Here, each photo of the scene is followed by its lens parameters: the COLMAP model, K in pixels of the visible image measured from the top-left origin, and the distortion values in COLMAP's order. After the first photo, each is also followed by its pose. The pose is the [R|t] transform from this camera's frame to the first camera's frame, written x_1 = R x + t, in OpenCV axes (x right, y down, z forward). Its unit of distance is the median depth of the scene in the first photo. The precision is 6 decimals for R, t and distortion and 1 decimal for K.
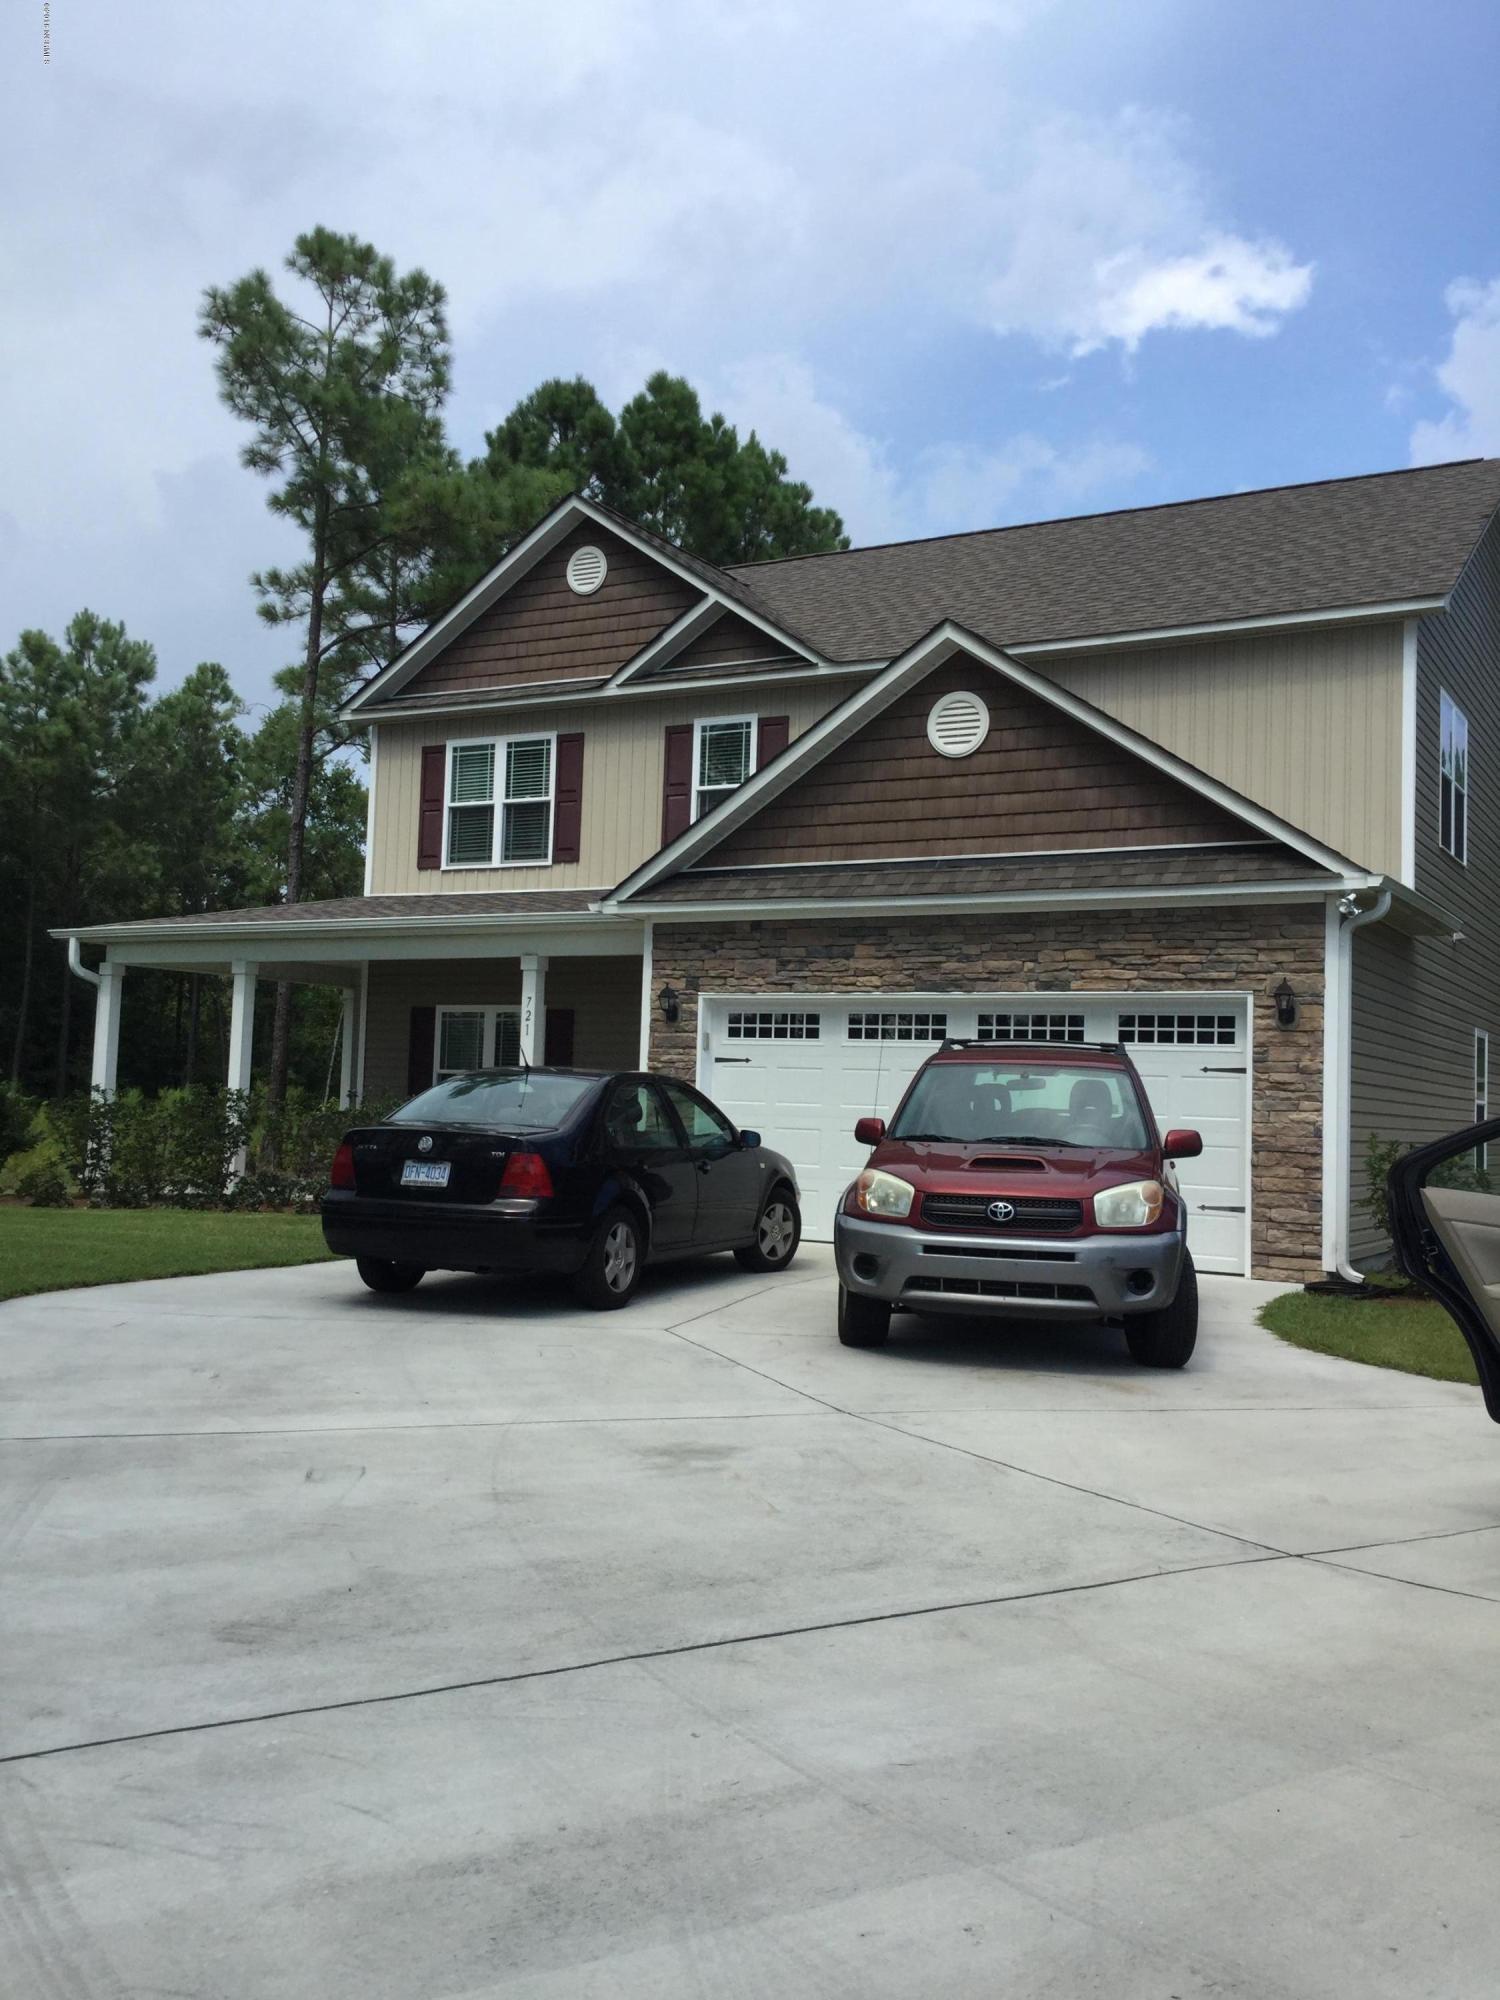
lens RADIAL K [[1835.8, 0, 745.1], [0, 1835.8, 992.5], [0, 0, 1]] dist [0.135440, -0.274593]
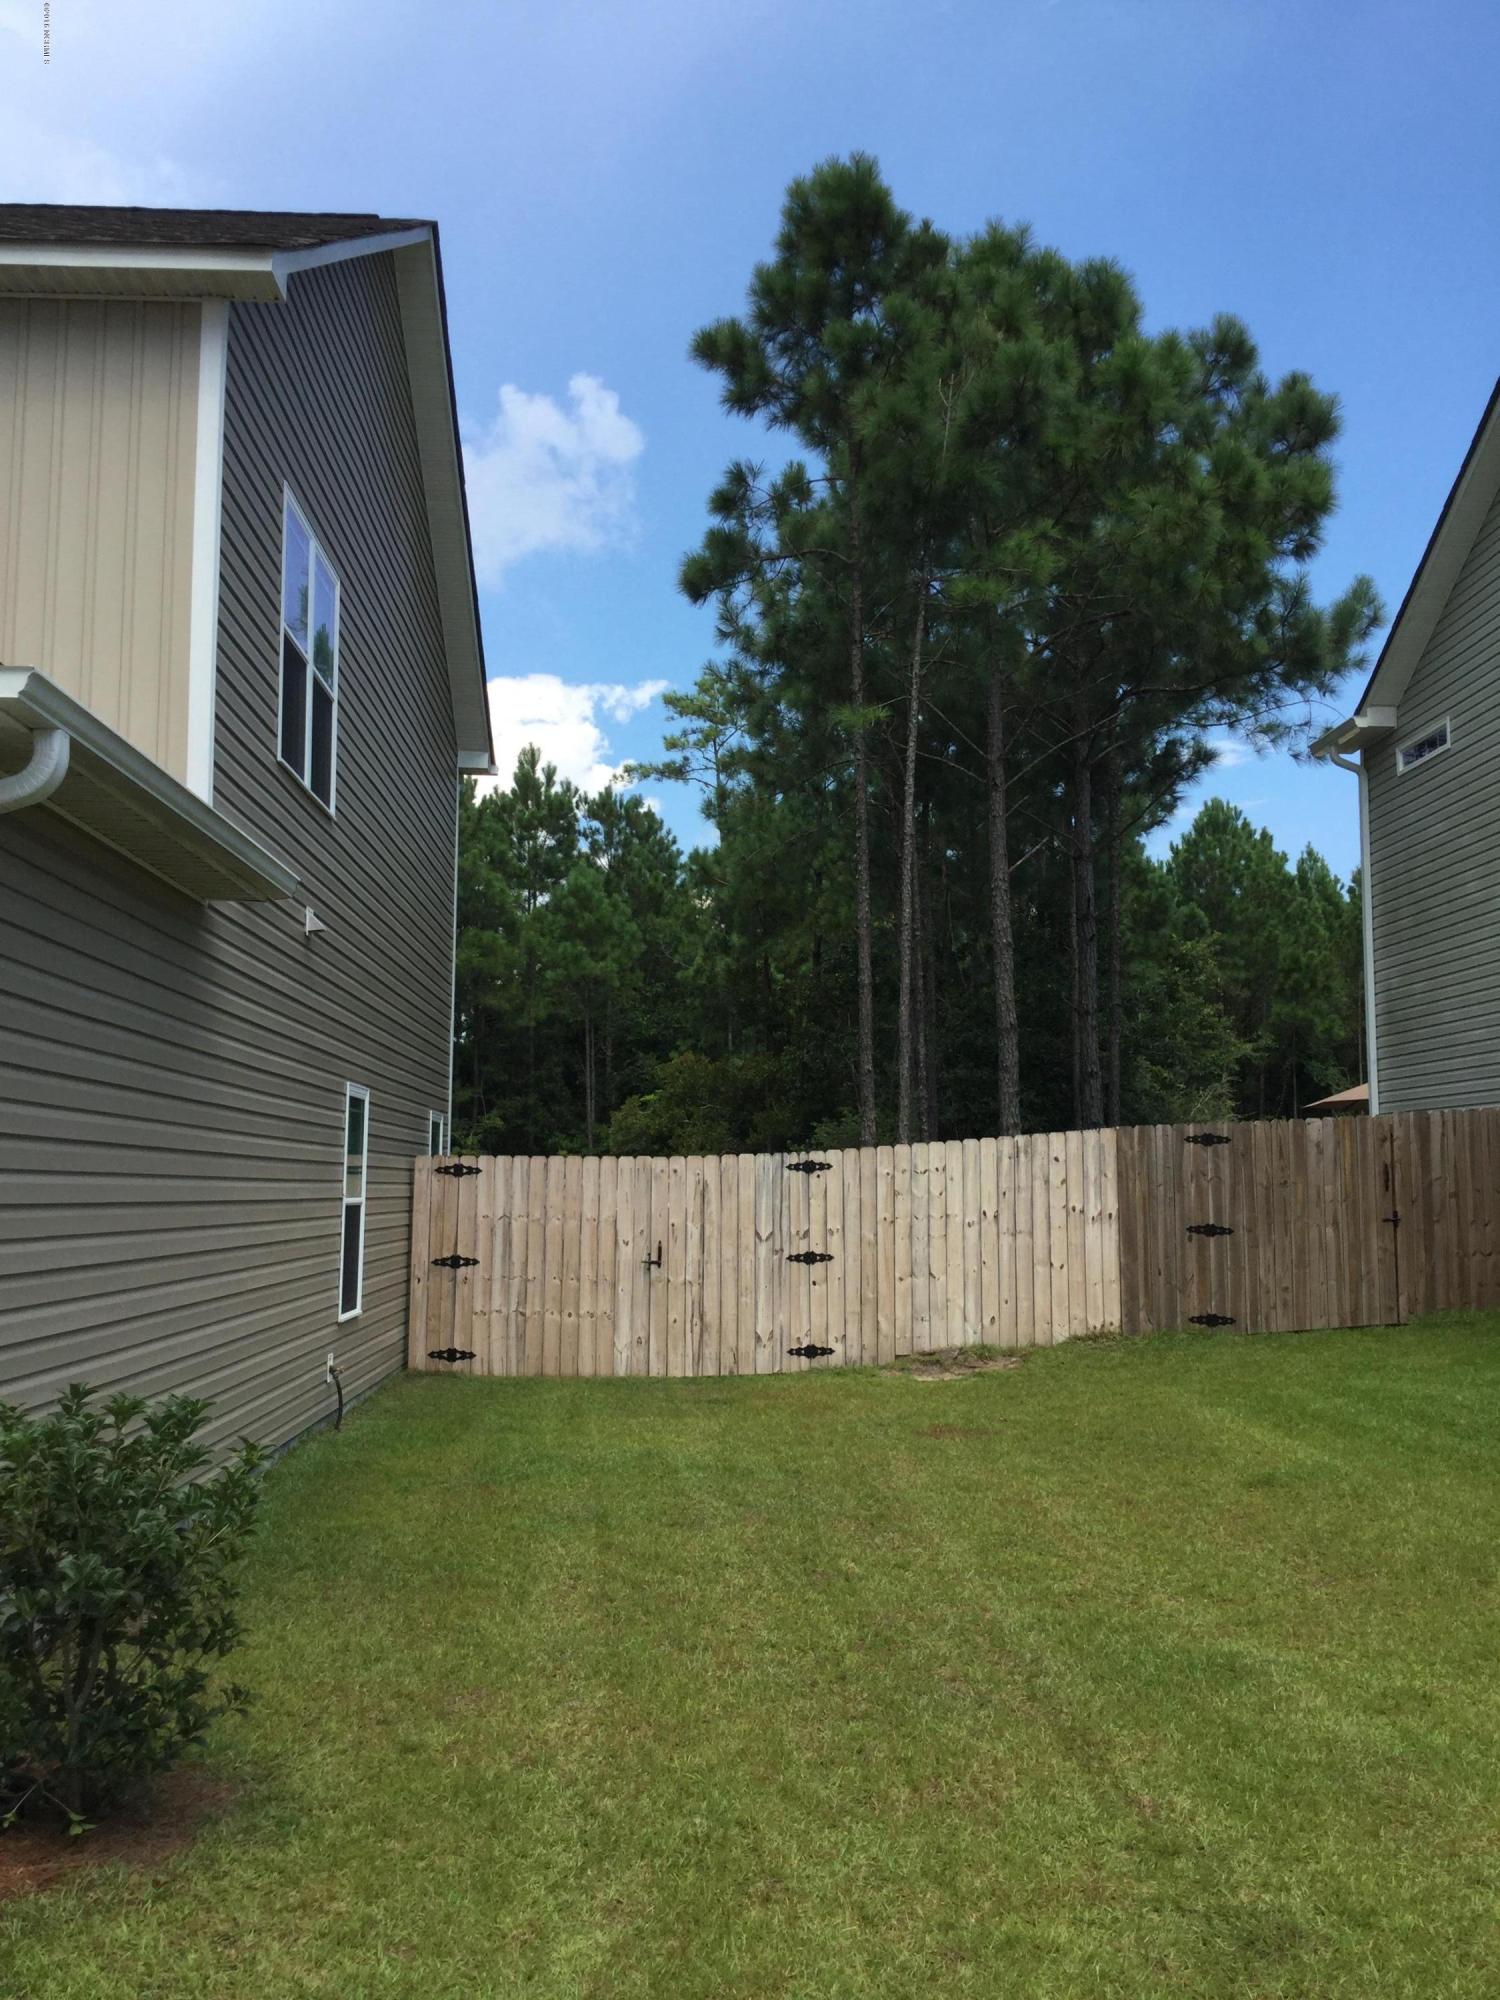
lens RADIAL K [[1835.8, 0, 745.1], [0, 1835.8, 992.5], [0, 0, 1]] dist [0.135440, -0.274593]
pose [[0.852755, 0.029783, 0.521461, 0.196556], [-0.012235, 0.999238, -0.037063, 0.011203], [-0.522168, 0.025225, 0.852470, 0.433743]]
